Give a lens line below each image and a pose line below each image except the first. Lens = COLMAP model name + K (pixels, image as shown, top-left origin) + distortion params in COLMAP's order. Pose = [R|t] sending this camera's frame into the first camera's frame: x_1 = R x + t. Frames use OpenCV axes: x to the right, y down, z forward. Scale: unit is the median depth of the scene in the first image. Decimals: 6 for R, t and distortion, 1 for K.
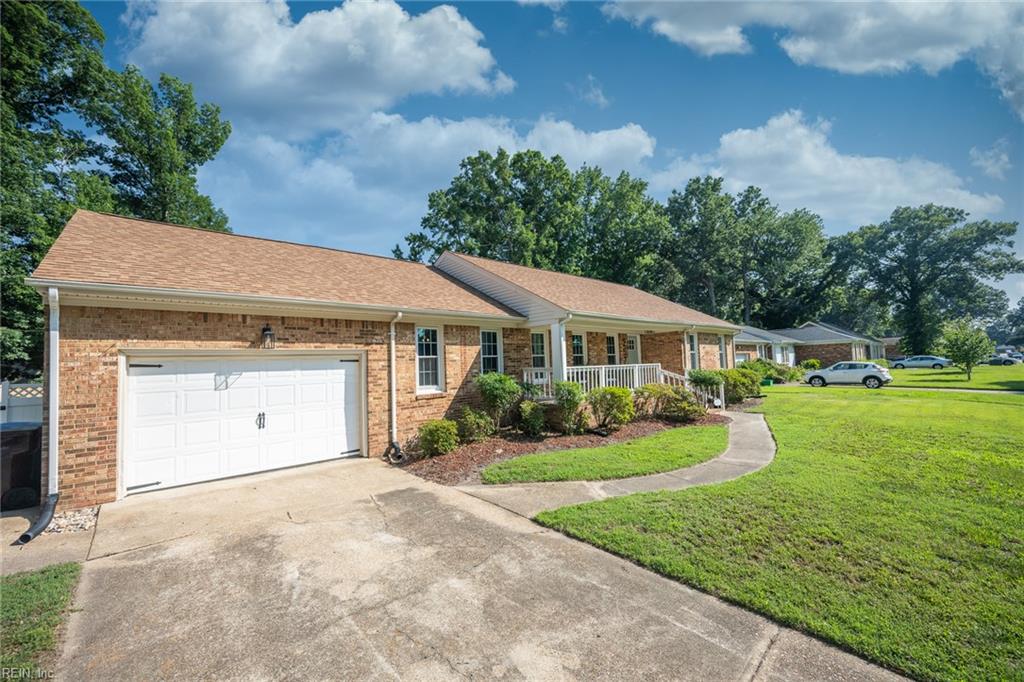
lens RADIAL K [[408.3, 0, 516.3], [0, 408.3, 341.8], [0, 0, 1]] dist [-0.000506, -0.000052]
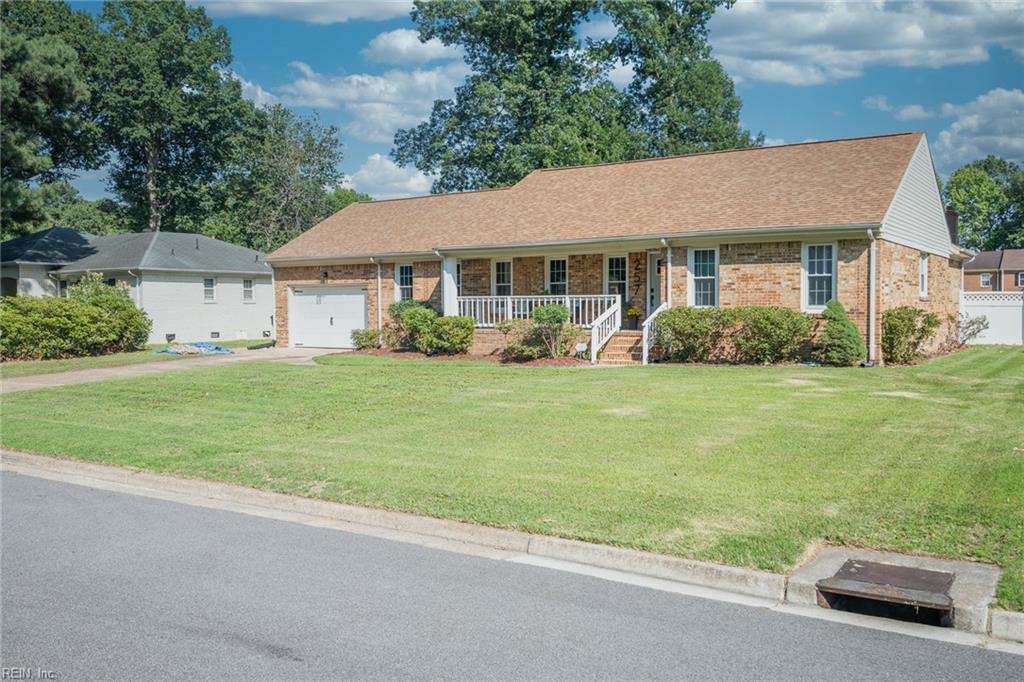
lens RADIAL K [[904.9, 0, 512.0], [0, 904.9, 341.0], [0, 0, 1]] dist [-0.002435, -0.002214]
pose [[0.254967, 0.071893, -0.964273, 2.573170], [0.057827, 0.994314, 0.089423, -0.029317], [0.965219, -0.078561, 0.249360, 0.533693]]
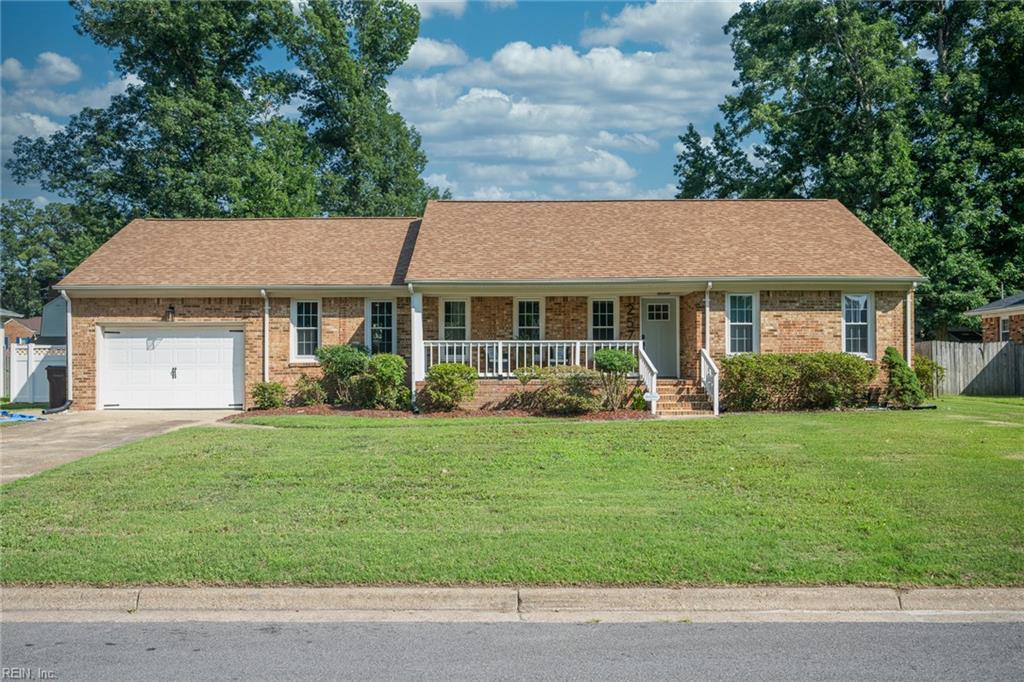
lens RADIAL K [[904.9, 0, 512.0], [0, 904.9, 341.0], [0, 0, 1]] dist [-0.002435, -0.002214]
pose [[0.743290, 0.015542, -0.668789, 1.631008], [0.018017, 0.998902, 0.043237, -0.020846], [0.668727, -0.044187, 0.742194, -0.367325]]
